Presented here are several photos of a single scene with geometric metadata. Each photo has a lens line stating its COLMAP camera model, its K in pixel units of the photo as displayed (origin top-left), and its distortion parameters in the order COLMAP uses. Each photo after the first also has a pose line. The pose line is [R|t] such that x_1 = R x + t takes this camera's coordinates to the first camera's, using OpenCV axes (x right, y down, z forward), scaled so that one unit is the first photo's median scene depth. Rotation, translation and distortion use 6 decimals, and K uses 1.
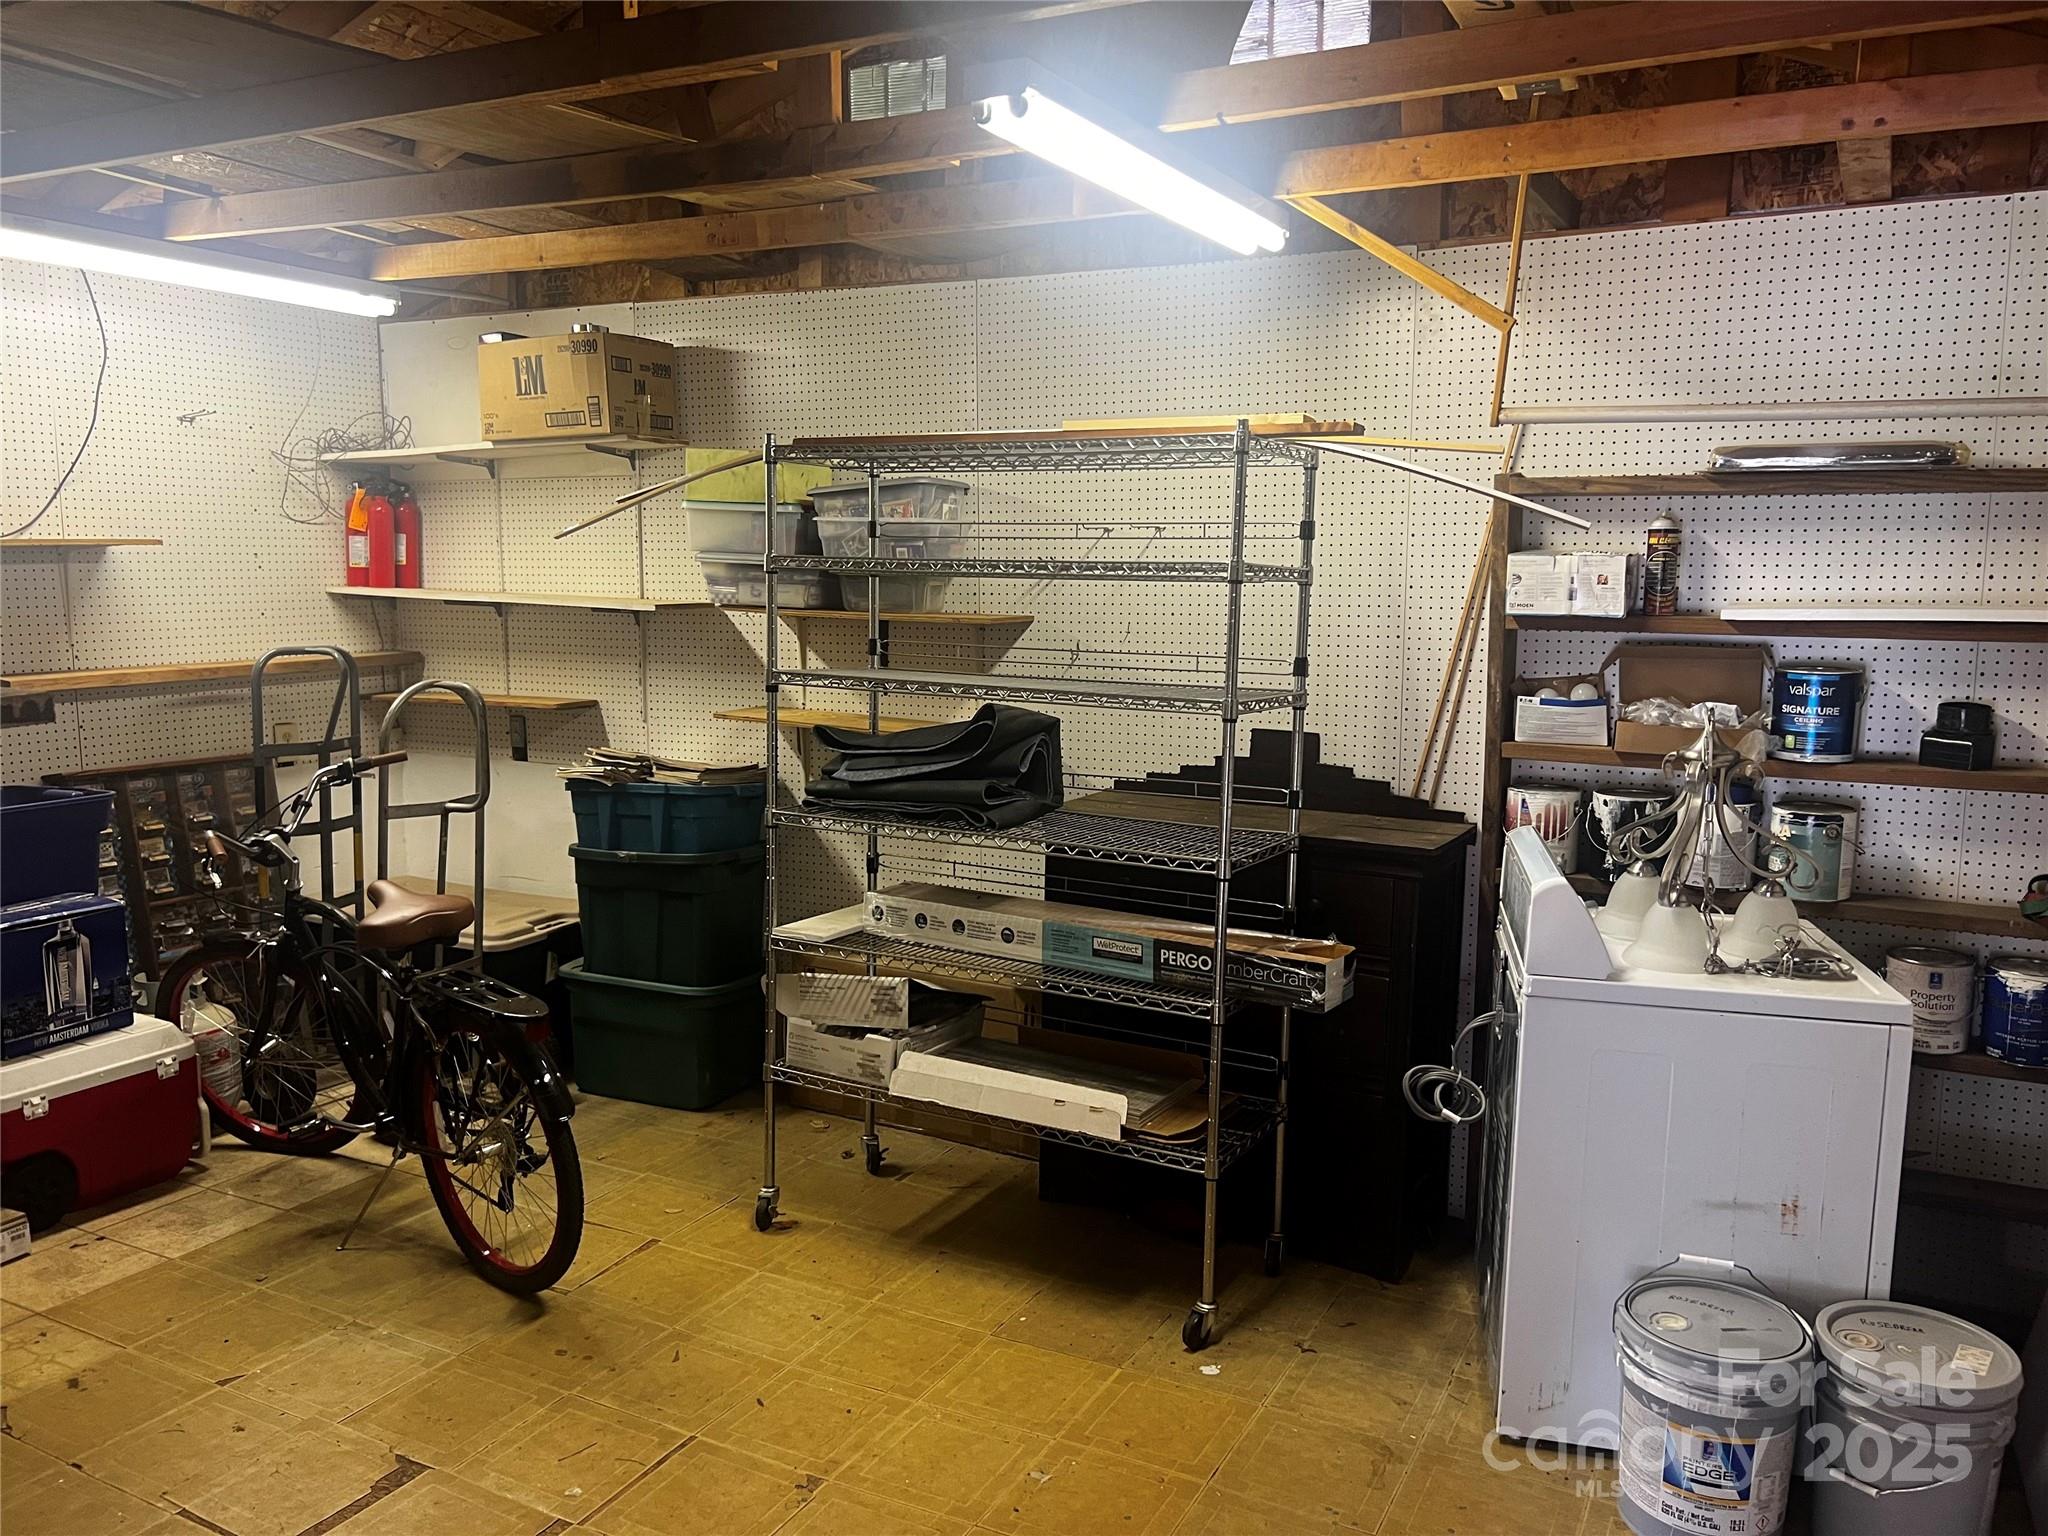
lens RADIAL K [[1554.9, 0, 1034.7], [0, 1554.9, 778.1], [0, 0, 1]] dist [0.054666, -0.061205]
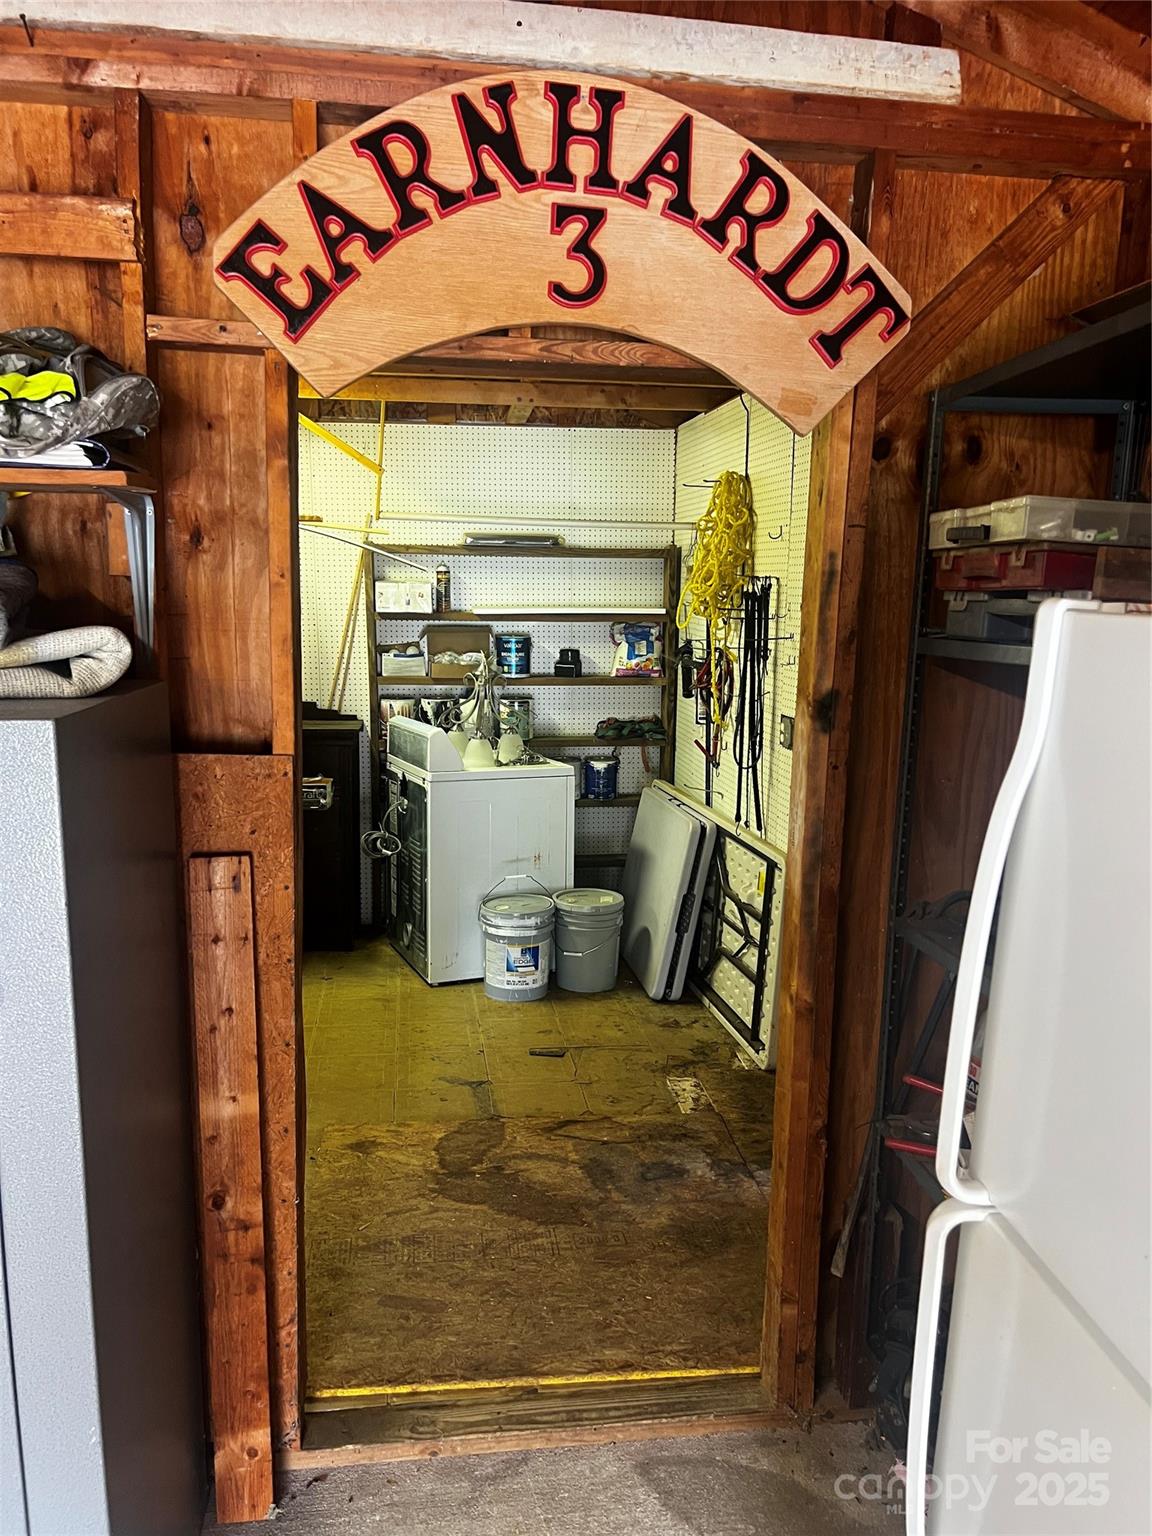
lens RADIAL K [[1166.2, 0, 571.5], [0, 1166.2, 780.8], [0, 0, 1]] dist [0.054666, -0.061205]
pose [[0.817046, -0.089287, 0.569618, -0.392171], [0.075060, 0.996001, 0.048459, 0.060835], [-0.571666, 0.003163, 0.820480, -0.400161]]
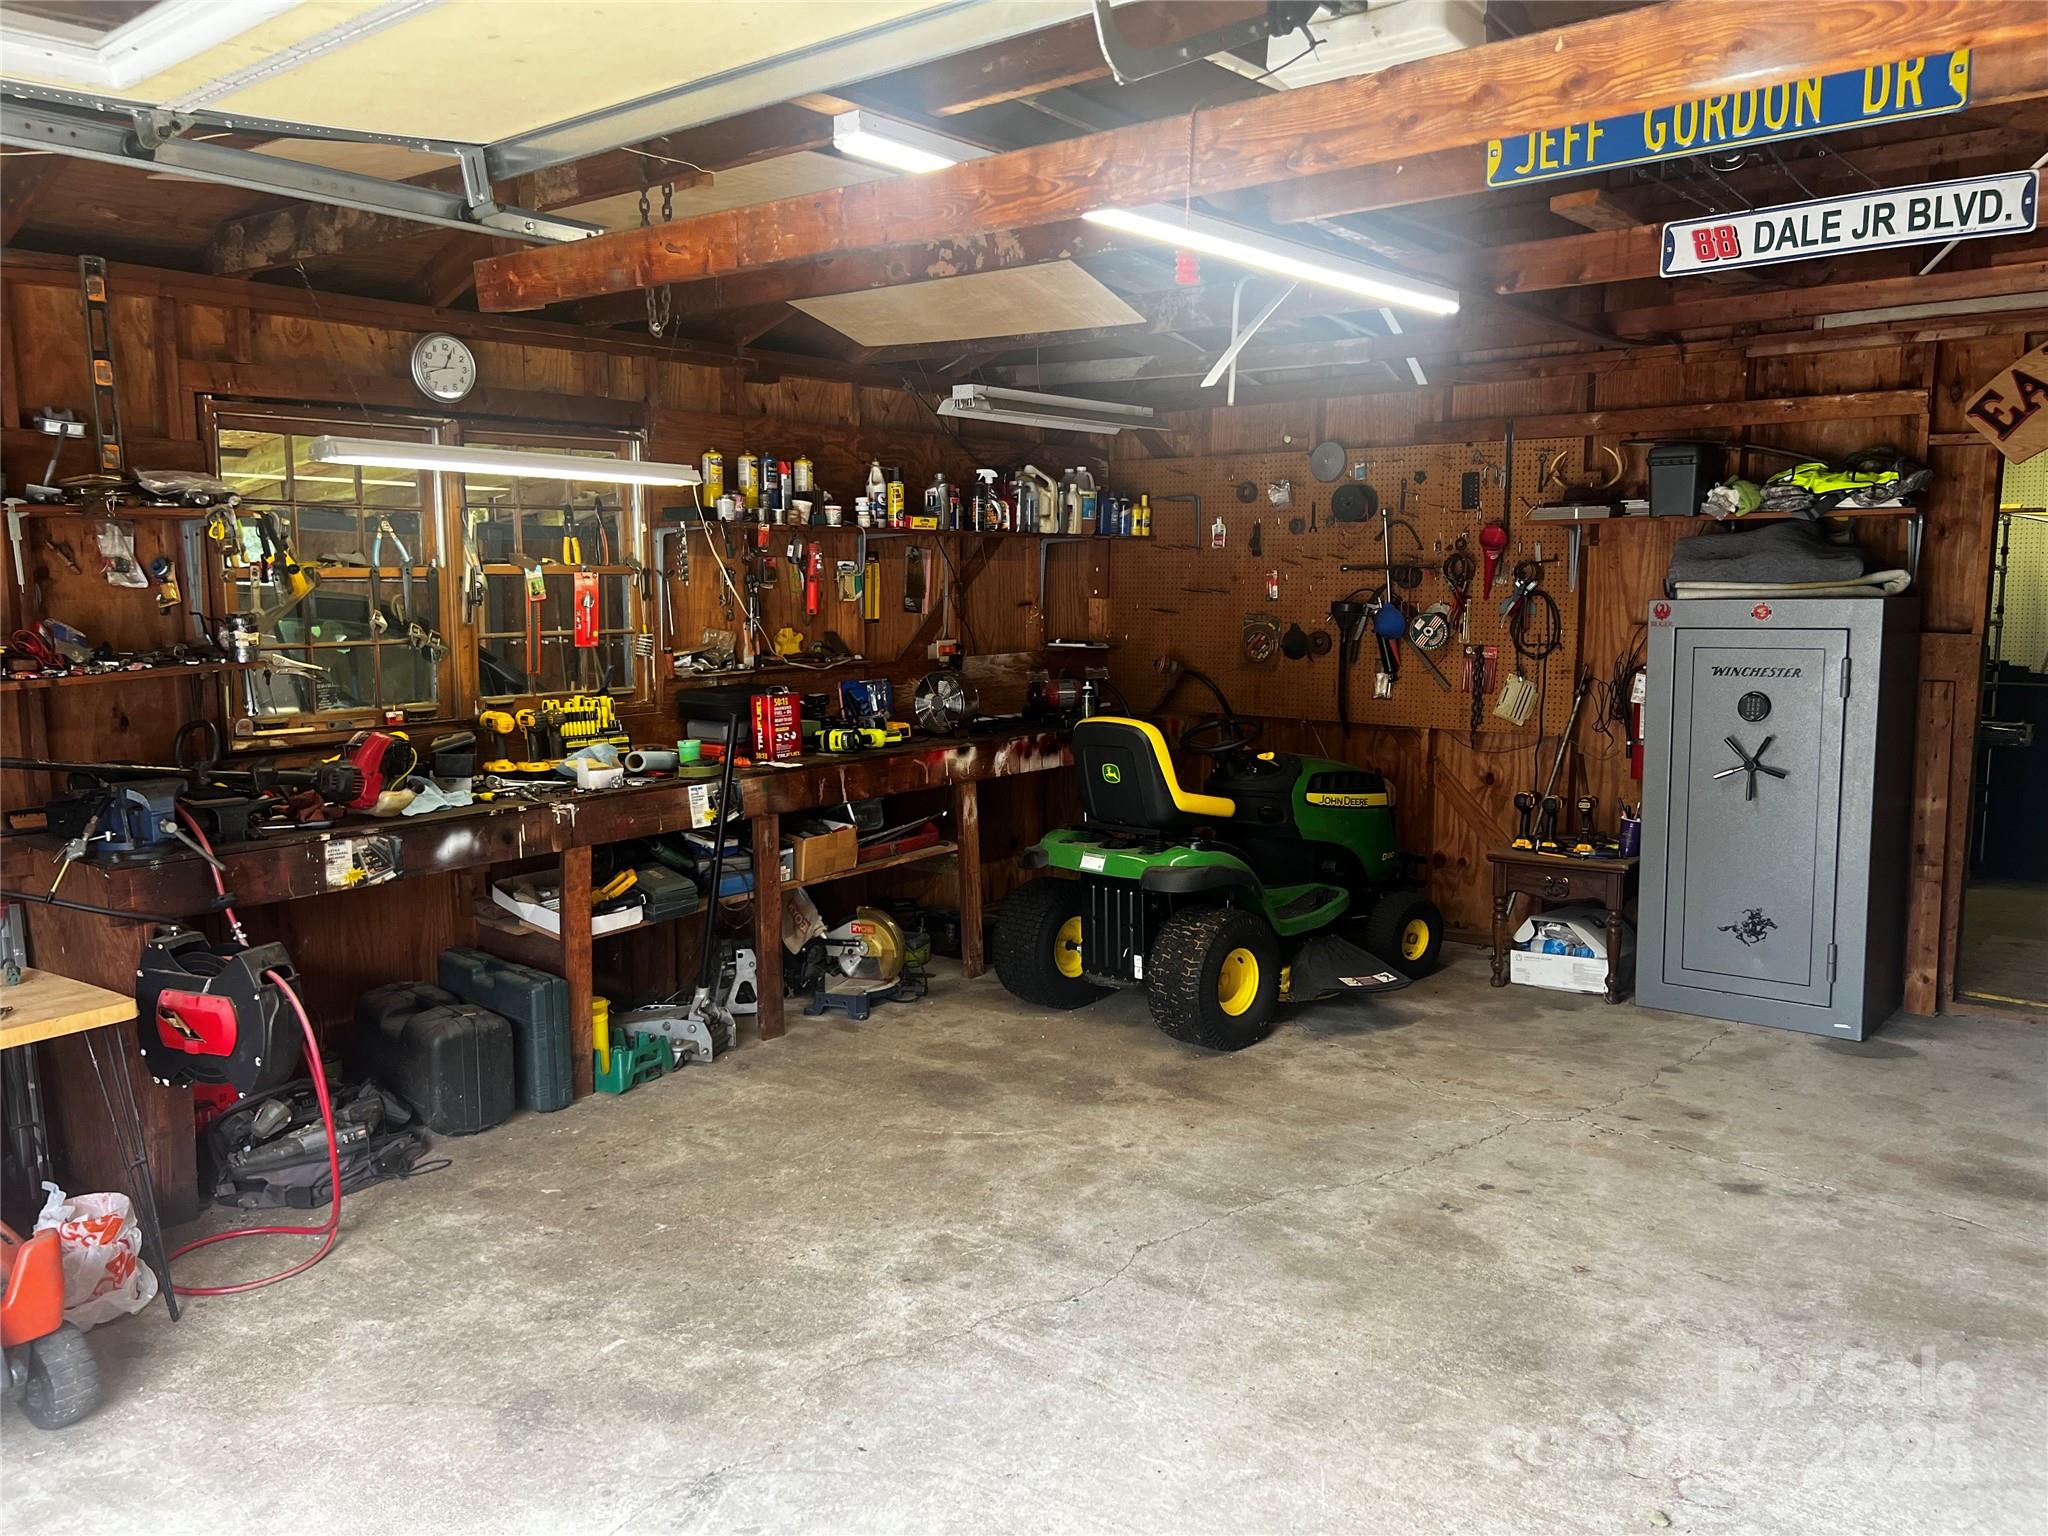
lens RADIAL K [[1554.9, 0, 1041.6], [0, 1554.9, 780.9], [0, 0, 1]] dist [0.054666, -0.061205]
pose [[0.981299, 0.013795, -0.191993, -1.530690], [-0.018314, 0.999595, -0.021783, 0.630874], [0.191614, 0.024892, 0.981155, -3.707135]]
